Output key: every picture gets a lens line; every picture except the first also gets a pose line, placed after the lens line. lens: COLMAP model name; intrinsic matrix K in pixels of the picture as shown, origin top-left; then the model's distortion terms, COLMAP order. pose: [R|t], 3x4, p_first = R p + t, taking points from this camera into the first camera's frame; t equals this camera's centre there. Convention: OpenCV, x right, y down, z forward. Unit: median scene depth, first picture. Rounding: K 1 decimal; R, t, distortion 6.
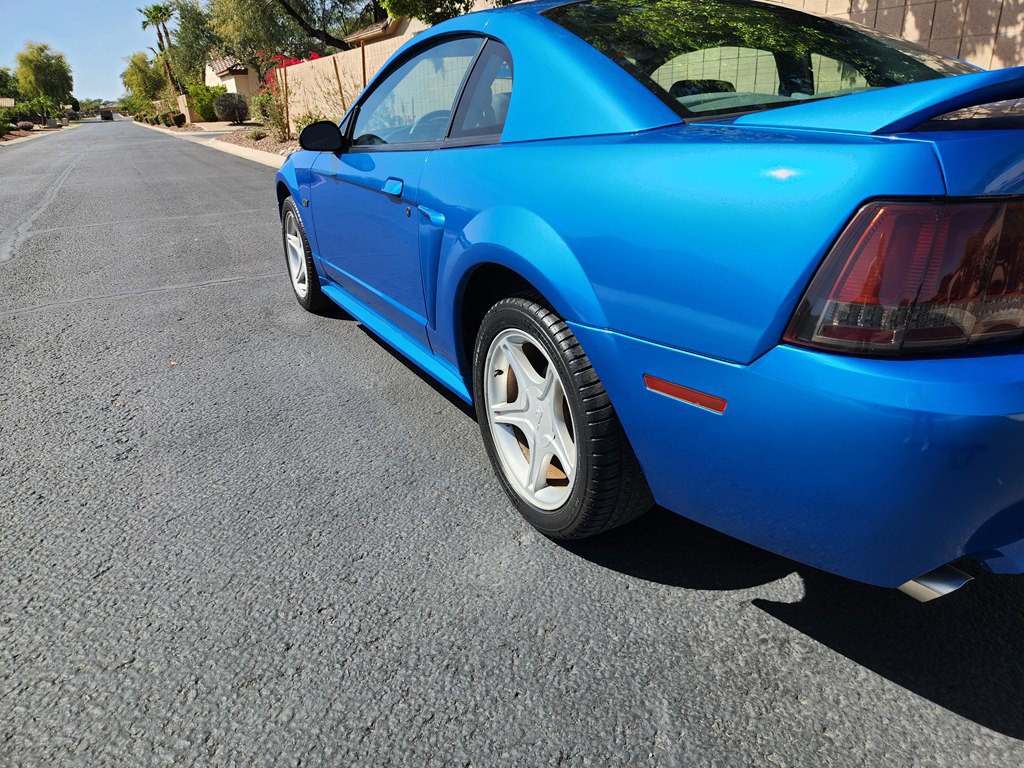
lens RADIAL K [[713.1, 0, 514.0], [0, 713.1, 376.4], [0, 0, 1]] dist [0.071234, -0.059212]
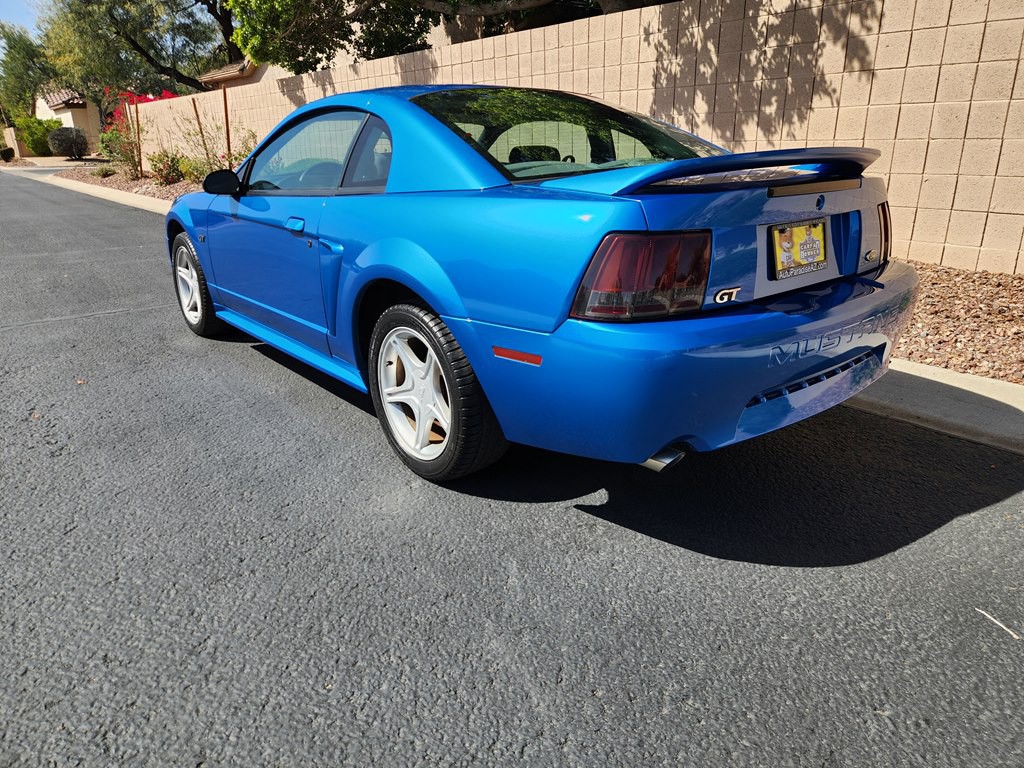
lens RADIAL K [[713.1, 0, 514.0], [0, 713.1, 376.4], [0, 0, 1]] dist [0.071234, -0.059212]
pose [[0.983171, -0.033515, 0.179589, -0.034869], [0.043068, 0.997842, -0.049559, 0.098816], [-0.177541, 0.056460, 0.982493, -0.356212]]
